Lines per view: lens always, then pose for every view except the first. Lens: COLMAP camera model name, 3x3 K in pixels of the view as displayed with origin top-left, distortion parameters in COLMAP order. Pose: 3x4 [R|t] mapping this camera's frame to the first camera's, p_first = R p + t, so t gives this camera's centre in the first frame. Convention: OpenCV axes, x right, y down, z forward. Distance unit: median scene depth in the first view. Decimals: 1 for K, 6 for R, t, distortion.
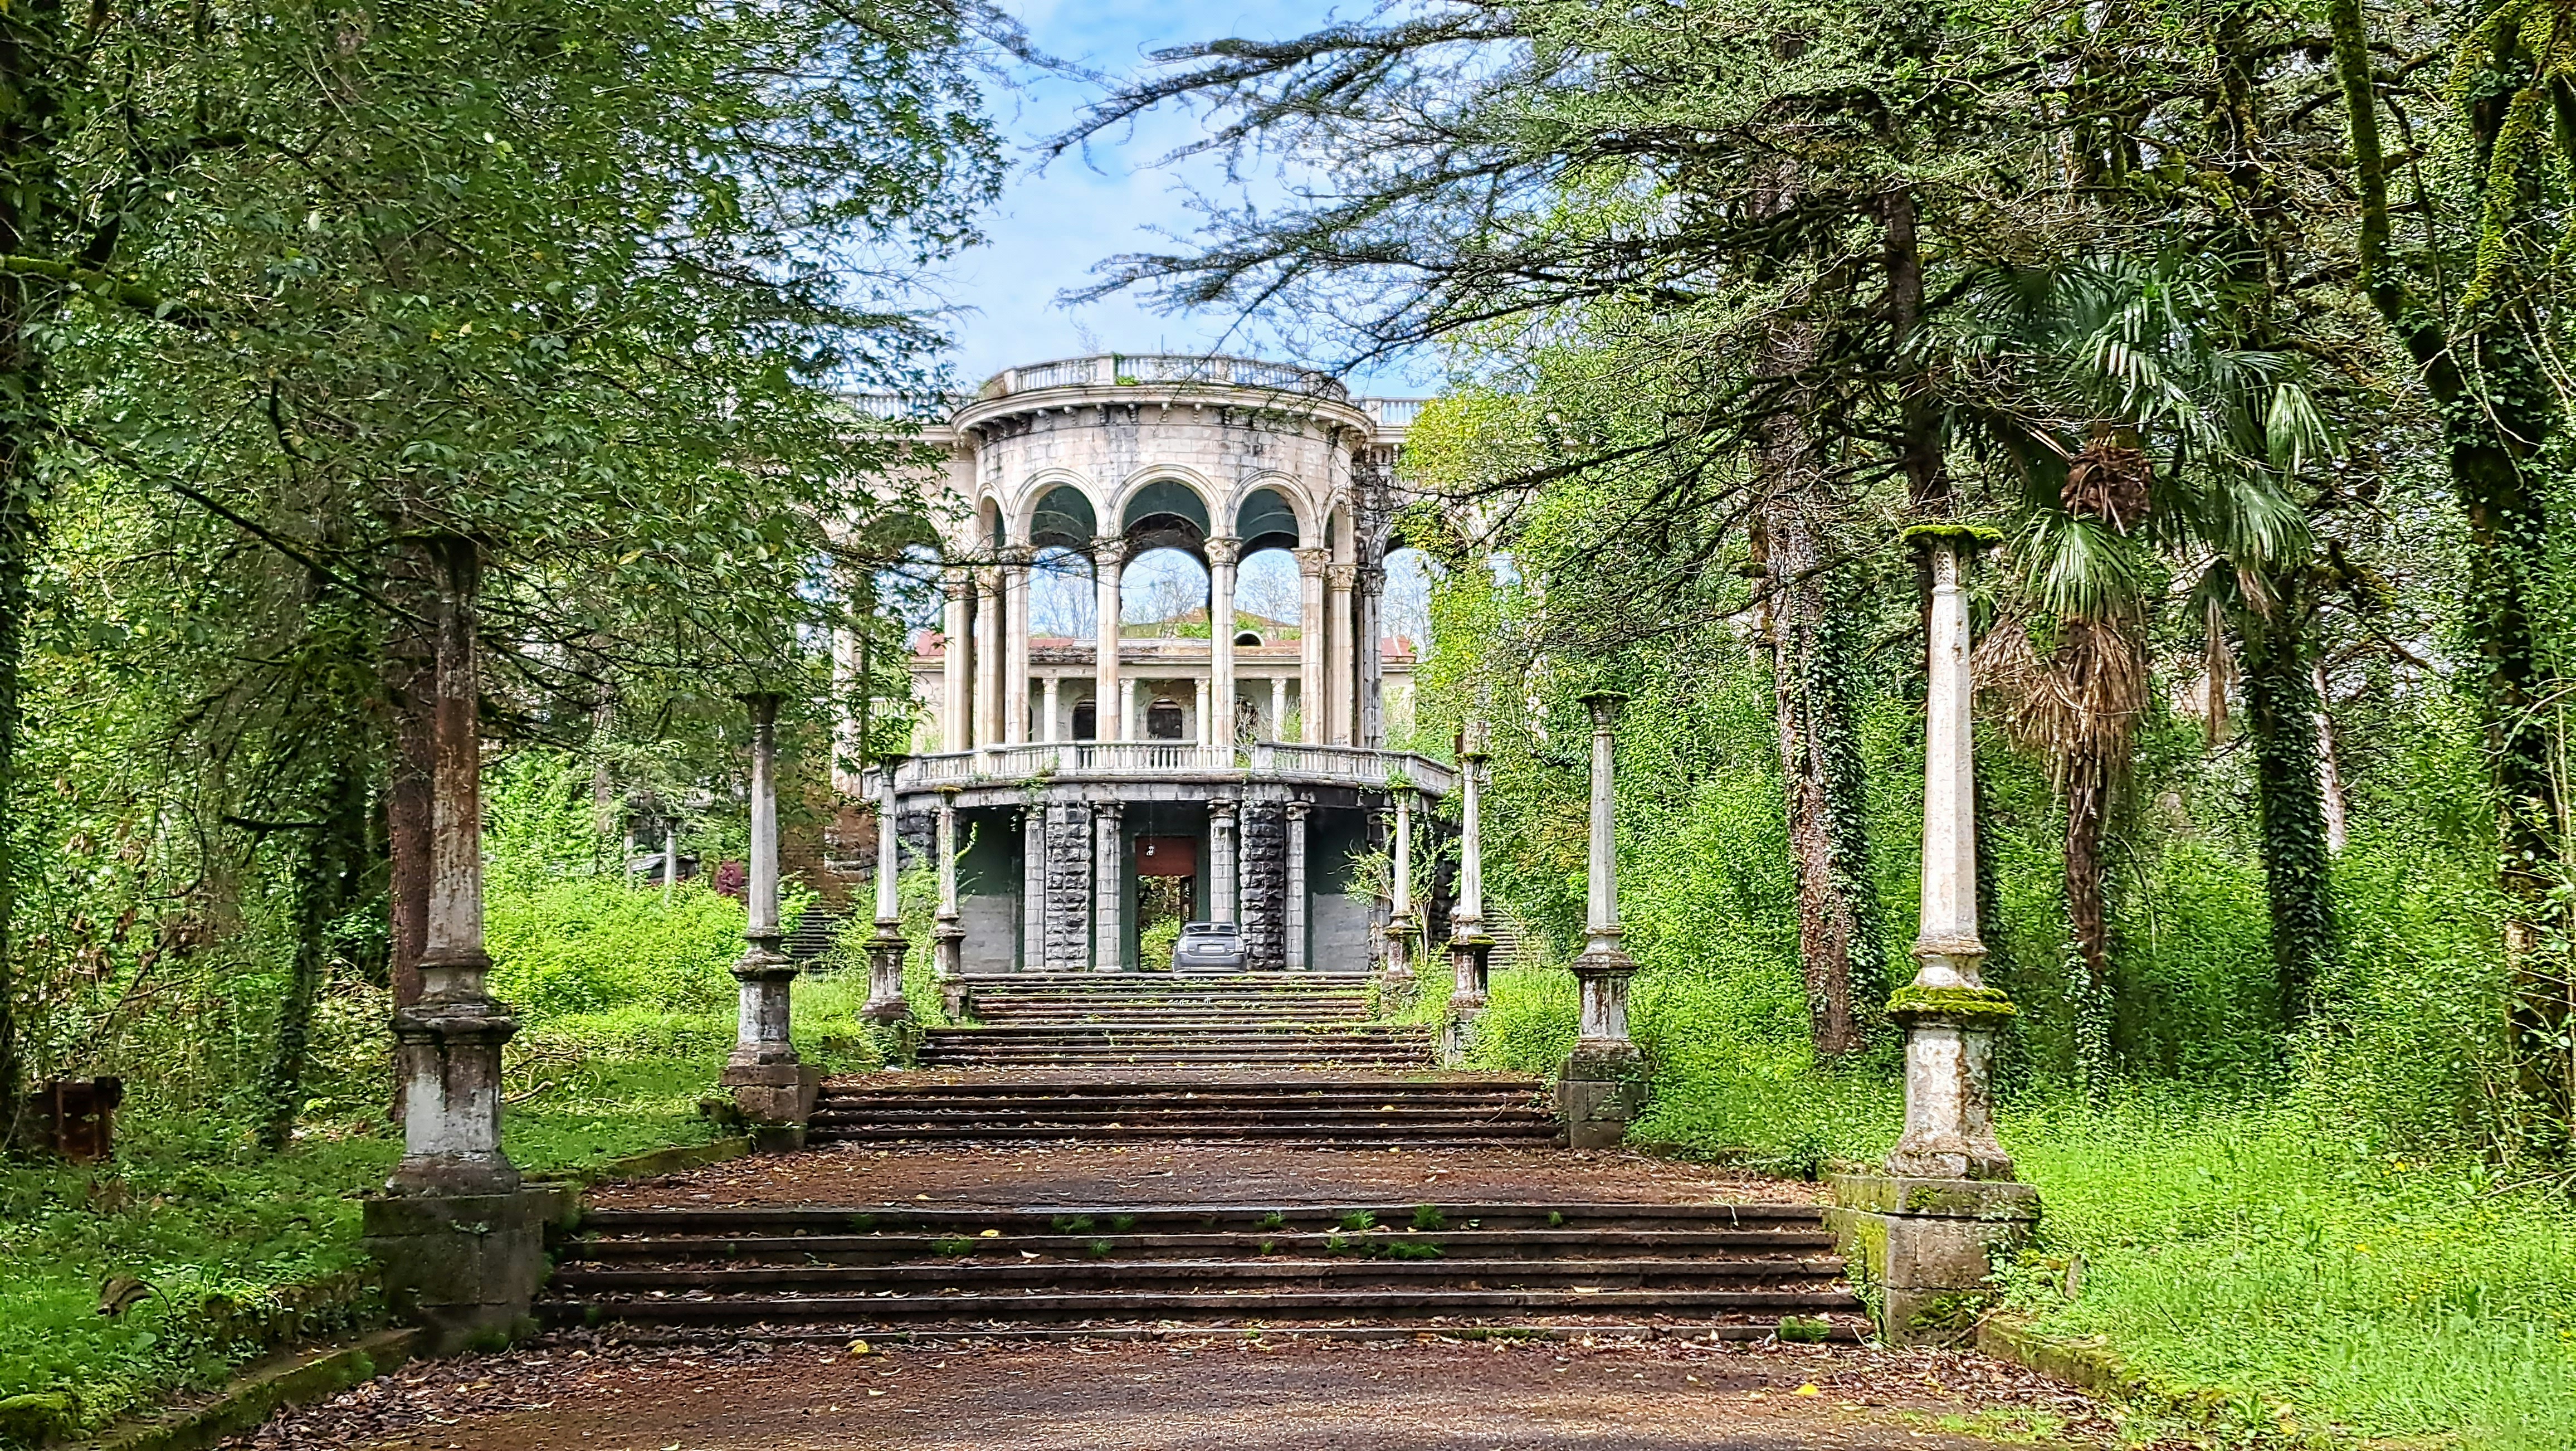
lens RADIAL K [[2082.7, 0, 1295.6], [0, 2082.7, 726.3], [0, 0, 1]] dist [-0.000323, 0.000224]
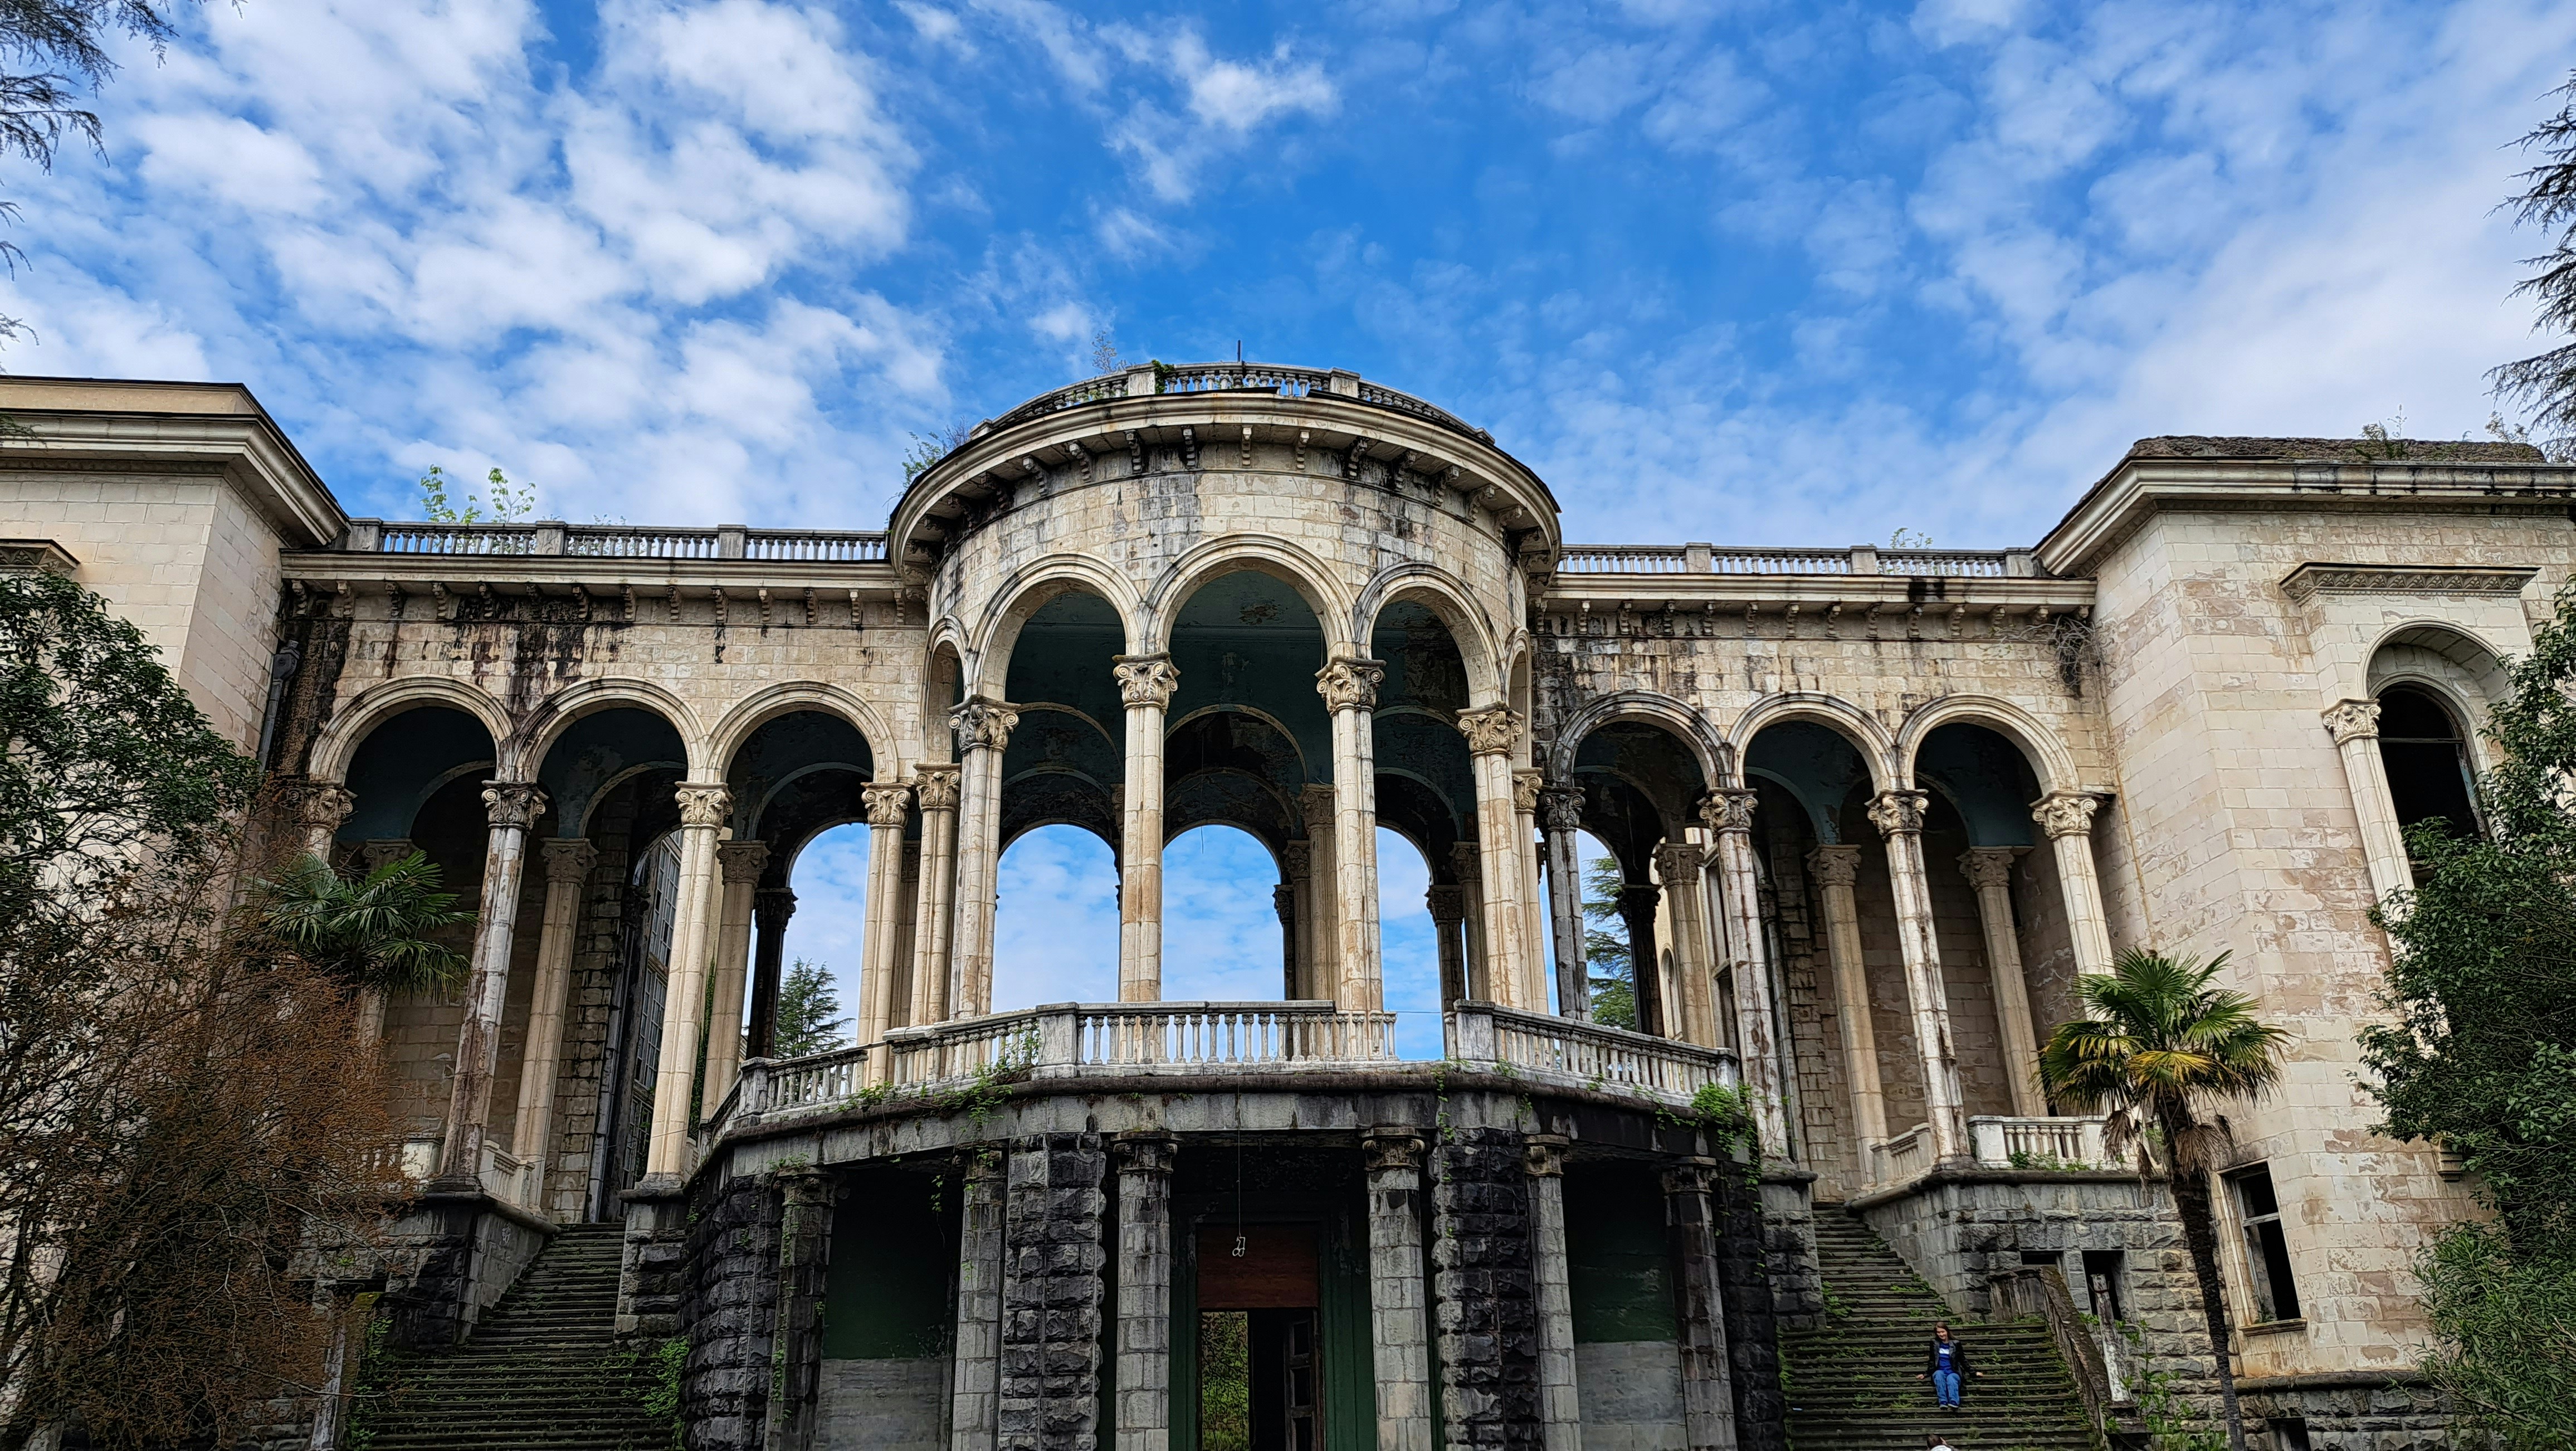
lens RADIAL K [[1687.2, 0, 1288.0], [0, 1687.2, 725.5], [0, 0, 1]] dist [0.003529, 0.000178]
pose [[0.999852, -0.016474, 0.004958, -0.091401], [0.017199, 0.964167, -0.264738, 0.074183], [-0.000419, 0.264784, 0.964308, 0.964204]]
